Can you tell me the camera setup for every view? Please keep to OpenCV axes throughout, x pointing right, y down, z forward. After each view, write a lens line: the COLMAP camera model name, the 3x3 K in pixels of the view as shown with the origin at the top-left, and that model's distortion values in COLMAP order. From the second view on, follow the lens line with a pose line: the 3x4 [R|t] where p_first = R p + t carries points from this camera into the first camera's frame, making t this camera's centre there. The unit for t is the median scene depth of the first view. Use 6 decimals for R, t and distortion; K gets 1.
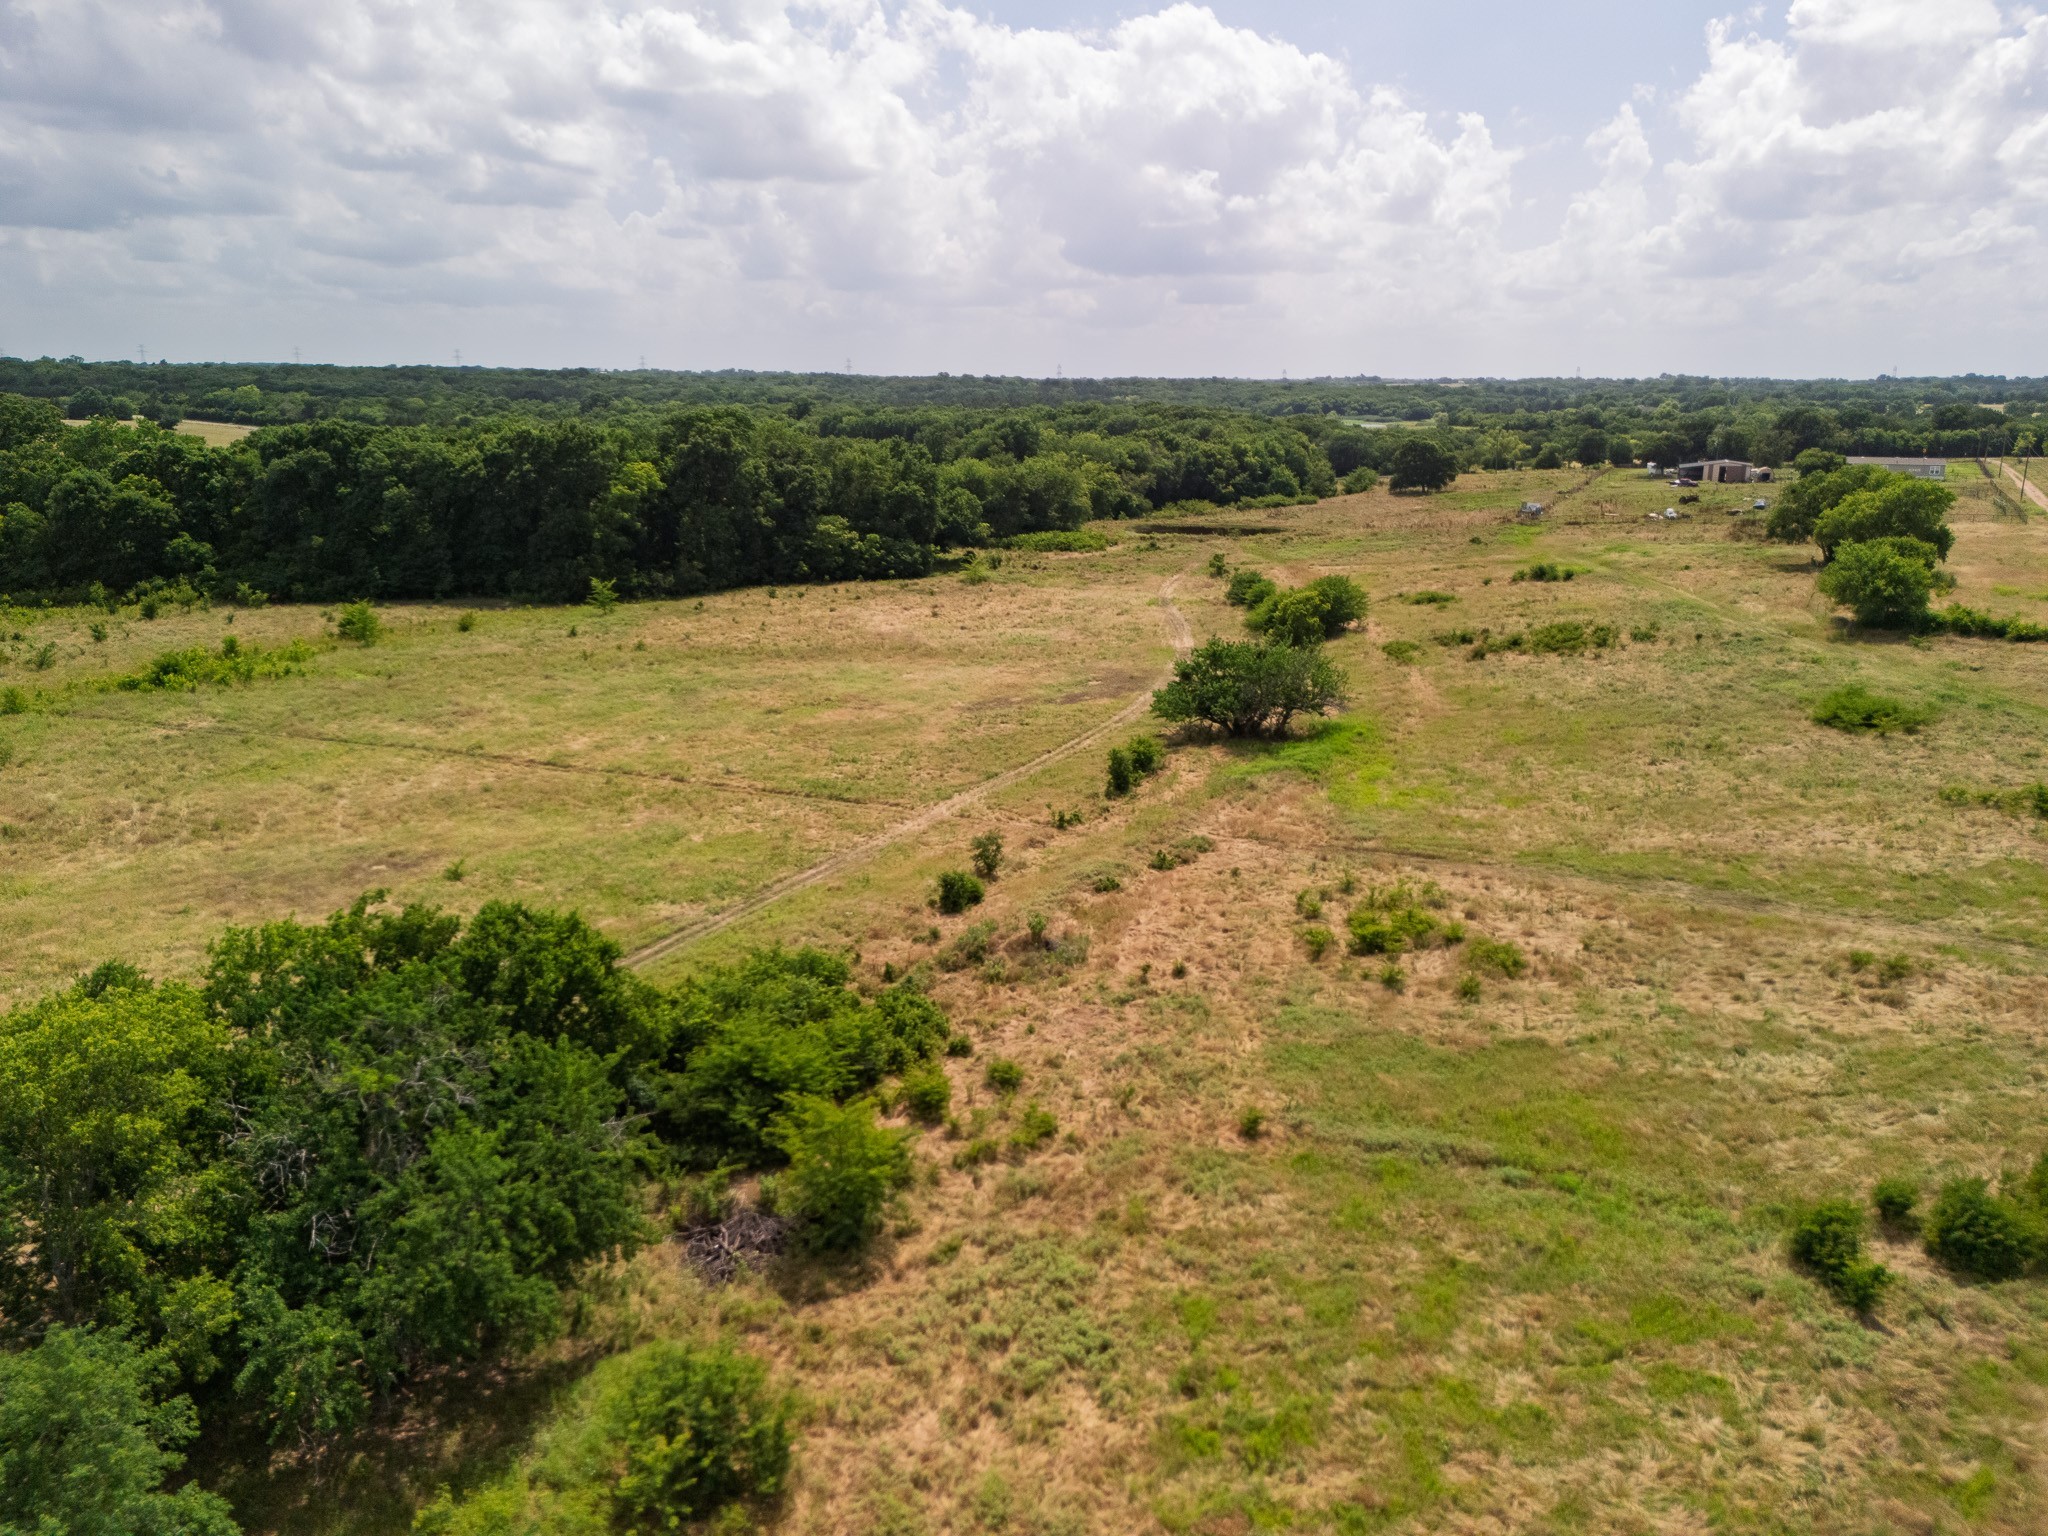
lens RADIAL K [[1498.8, 0, 1040.4], [0, 1498.8, 786.2], [0, 0, 1]] dist [0.074418, -0.071377]
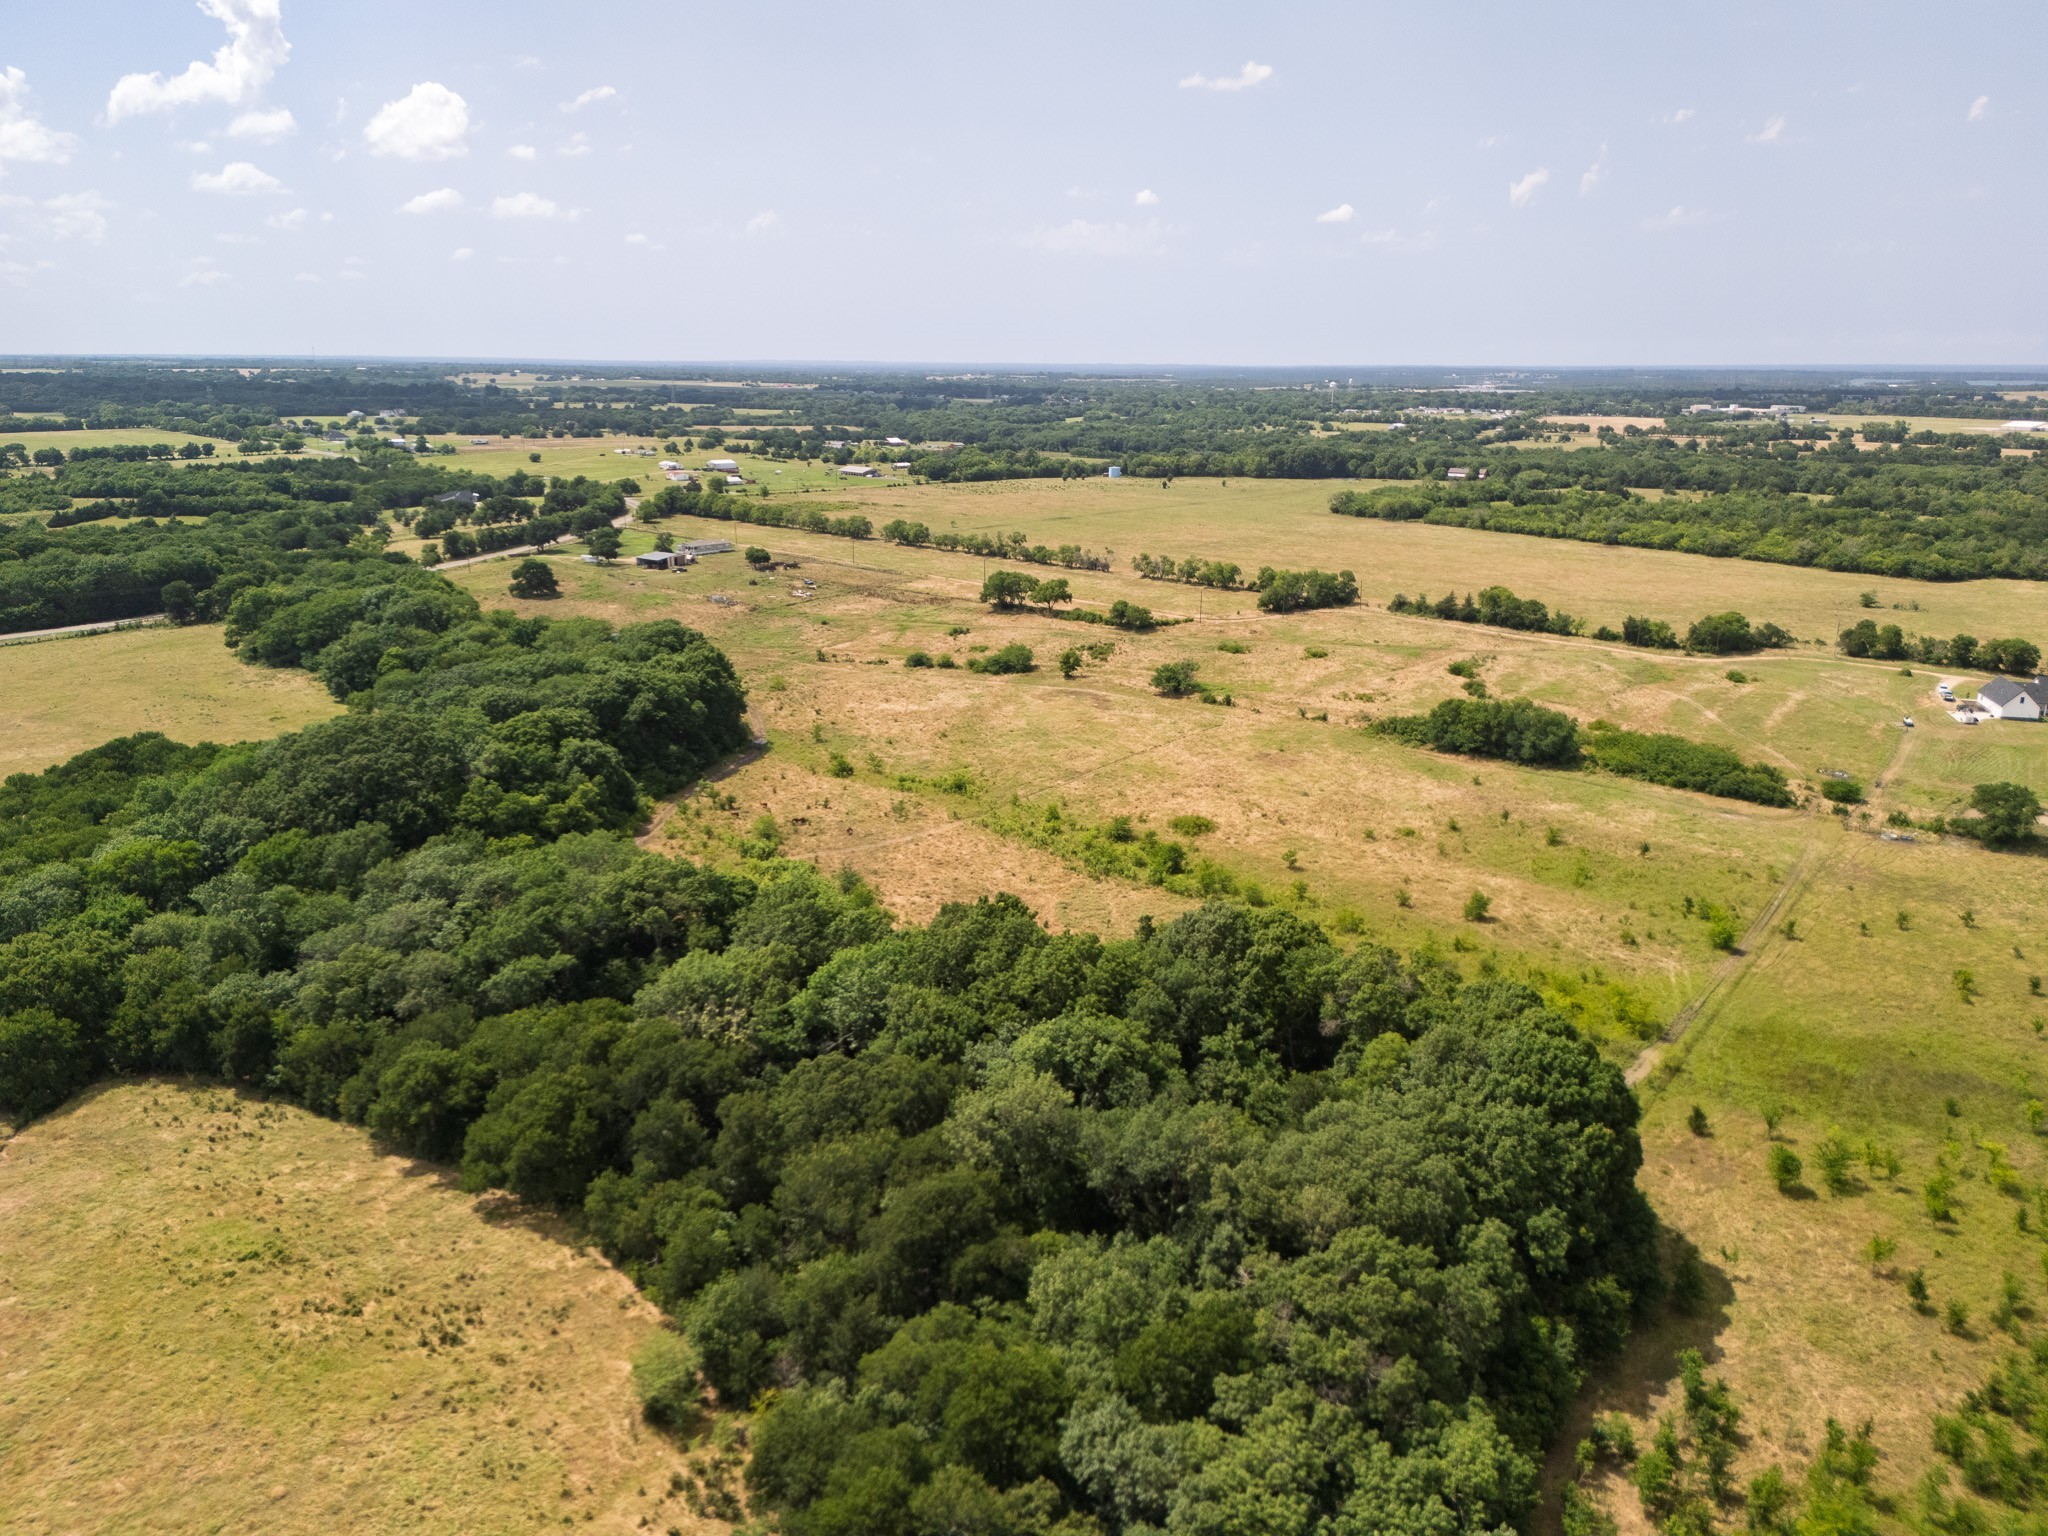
lens RADIAL K [[1498.8, 0, 1031.8], [0, 1498.8, 760.5], [0, 0, 1]] dist [0.074418, -0.071377]
pose [[0.270588, -0.255057, 0.928293, -1.696116], [0.244607, 0.950834, 0.189950, -0.329478], [-0.931101, 0.175669, 0.319673, 0.151602]]
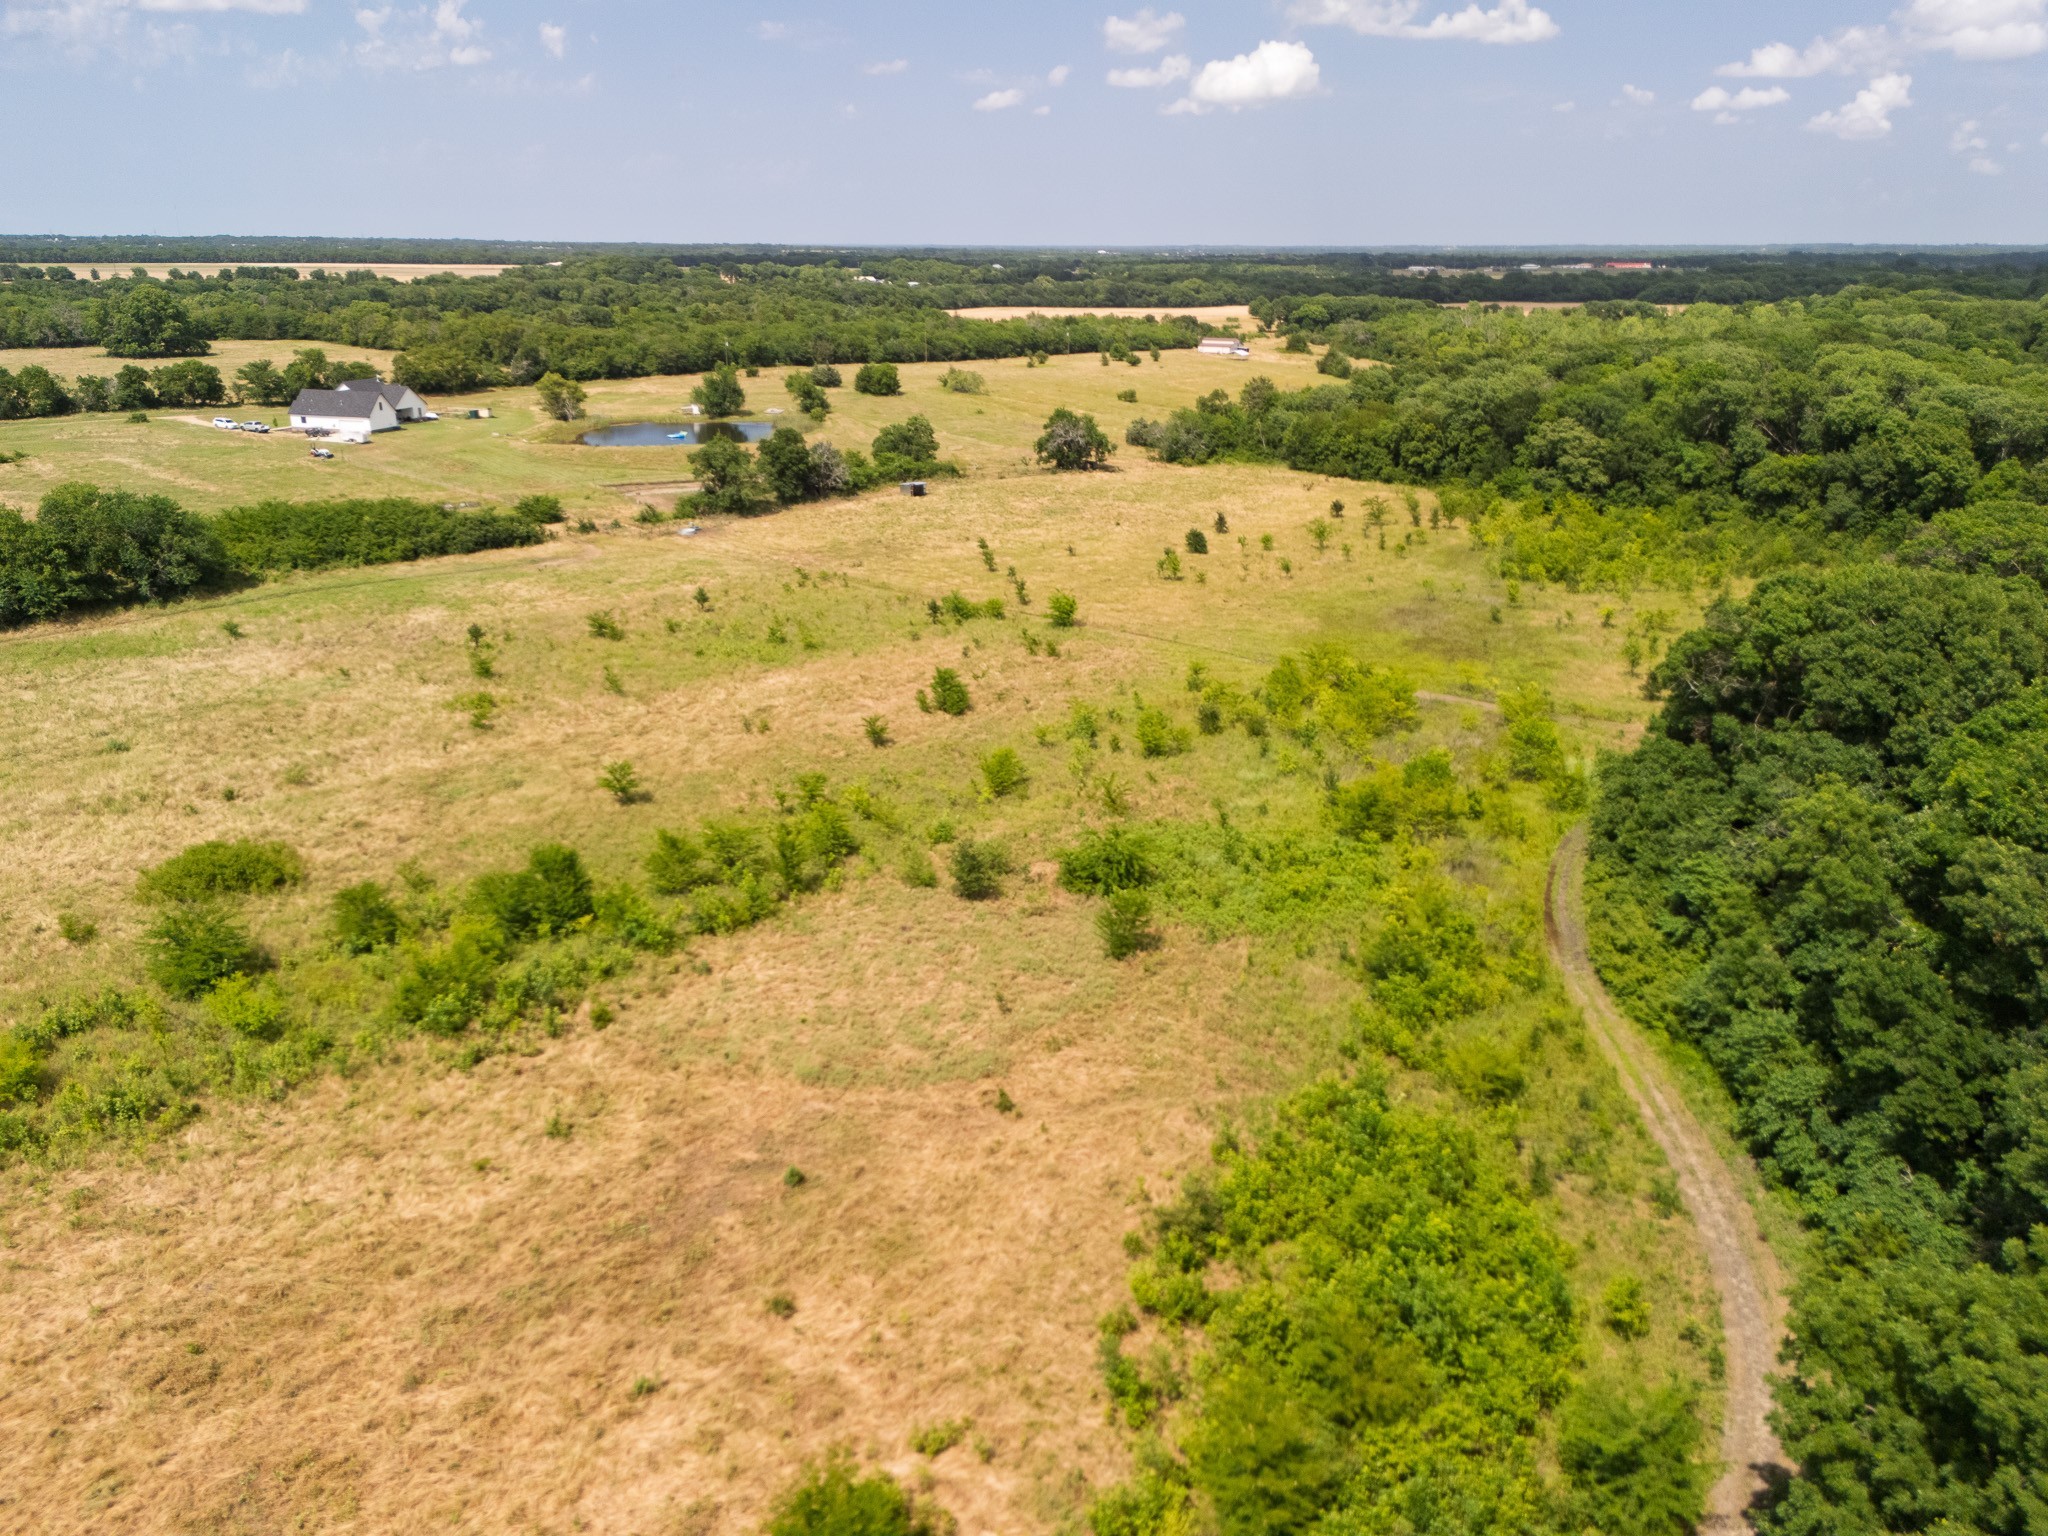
lens RADIAL K [[1498.8, 0, 1029.2], [0, 1498.8, 762.0], [0, 0, 1]] dist [0.074418, -0.071377]
pose [[-0.963826, -0.101471, 0.246463, -0.793995], [0.052586, 0.834126, 0.549062, -0.263917], [-0.261295, 0.542160, -0.798616, 0.748193]]
